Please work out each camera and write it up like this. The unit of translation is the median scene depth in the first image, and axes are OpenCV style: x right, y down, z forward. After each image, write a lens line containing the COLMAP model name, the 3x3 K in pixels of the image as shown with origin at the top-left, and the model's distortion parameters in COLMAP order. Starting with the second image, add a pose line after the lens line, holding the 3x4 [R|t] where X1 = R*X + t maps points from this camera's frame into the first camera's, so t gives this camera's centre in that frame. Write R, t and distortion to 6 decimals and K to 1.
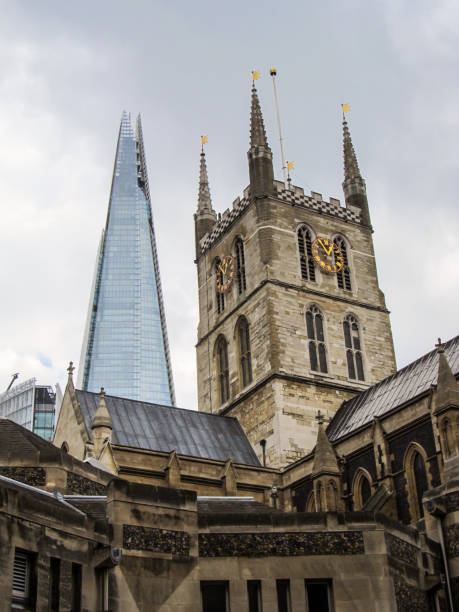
lens RADIAL K [[752.4, 0, 227.6], [0, 752.4, 296.3], [0, 0, 1]] dist [-0.079409, -0.003878]
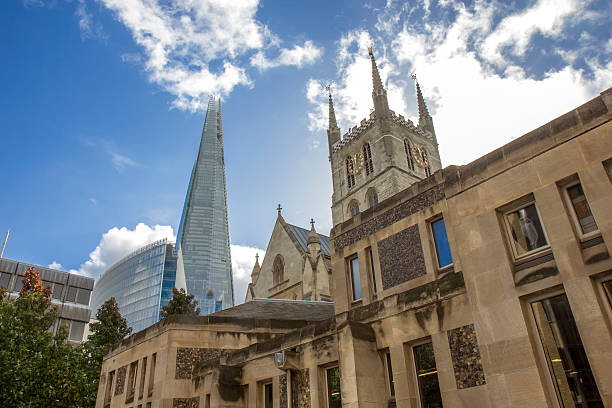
lens RADIAL K [[414.6, 0, 297.3], [0, 414.6, 202.8], [0, 0, 1]] dist [-0.030326, 0.000599]
pose [[0.990711, 0.072227, 0.115218, -0.237775], [-0.070245, 0.997305, -0.021174, 0.087299], [-0.116437, 0.012884, 0.993115, 0.124118]]
